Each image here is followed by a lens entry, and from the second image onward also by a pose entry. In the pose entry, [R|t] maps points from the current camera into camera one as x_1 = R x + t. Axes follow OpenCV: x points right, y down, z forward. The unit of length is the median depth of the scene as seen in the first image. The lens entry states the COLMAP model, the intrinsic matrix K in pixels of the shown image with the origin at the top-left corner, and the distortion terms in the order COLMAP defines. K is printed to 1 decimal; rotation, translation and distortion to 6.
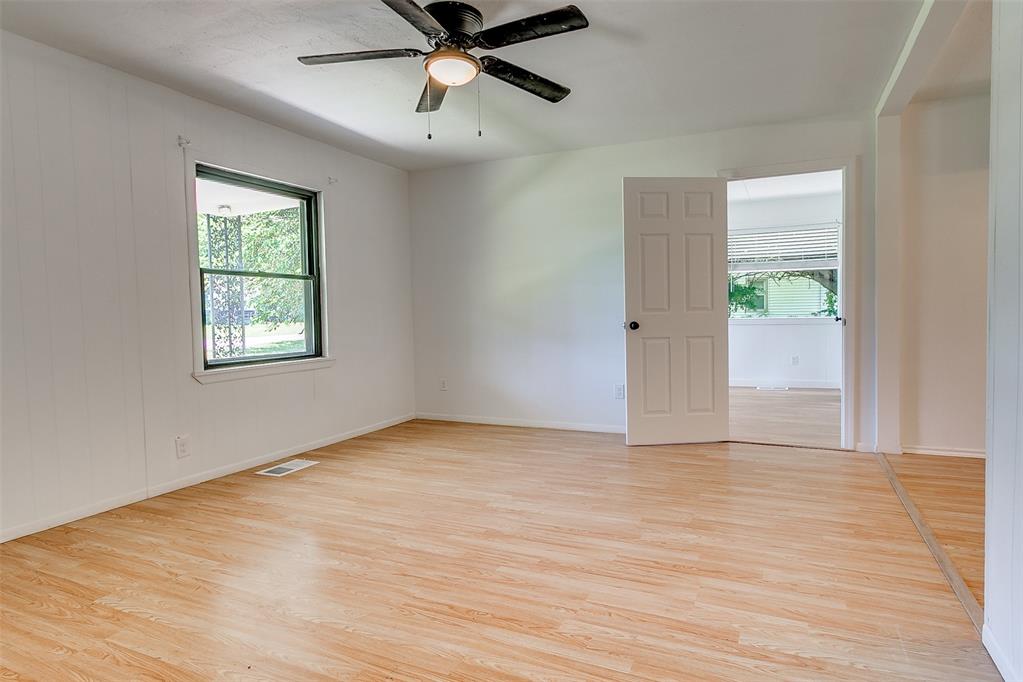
lens RADIAL K [[539.1, 0, 556.5], [0, 539.1, 336.8], [0, 0, 1]] dist [0.004376, 0.000330]
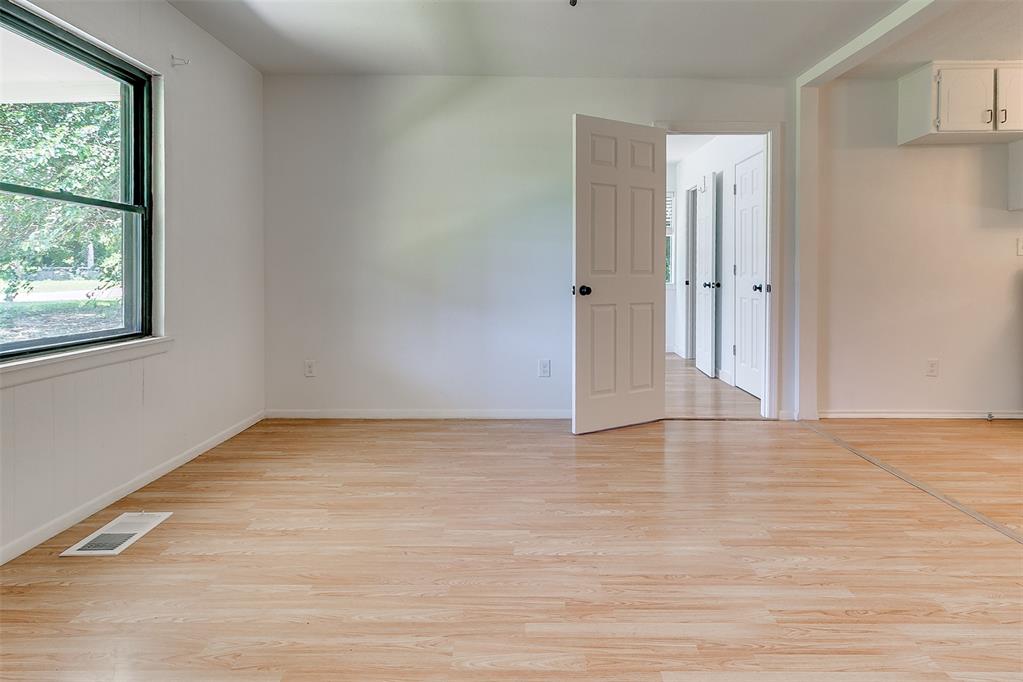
lens RADIAL K [[550.9, 0, 519.2], [0, 550.9, 283.9], [0, 0, 1]] dist [0.004282, 0.000474]
pose [[0.930007, 0.012935, 0.367313, -0.374129], [-0.001755, 0.999525, -0.030755, -0.006014], [-0.367537, 0.027958, 0.929589, 0.335014]]
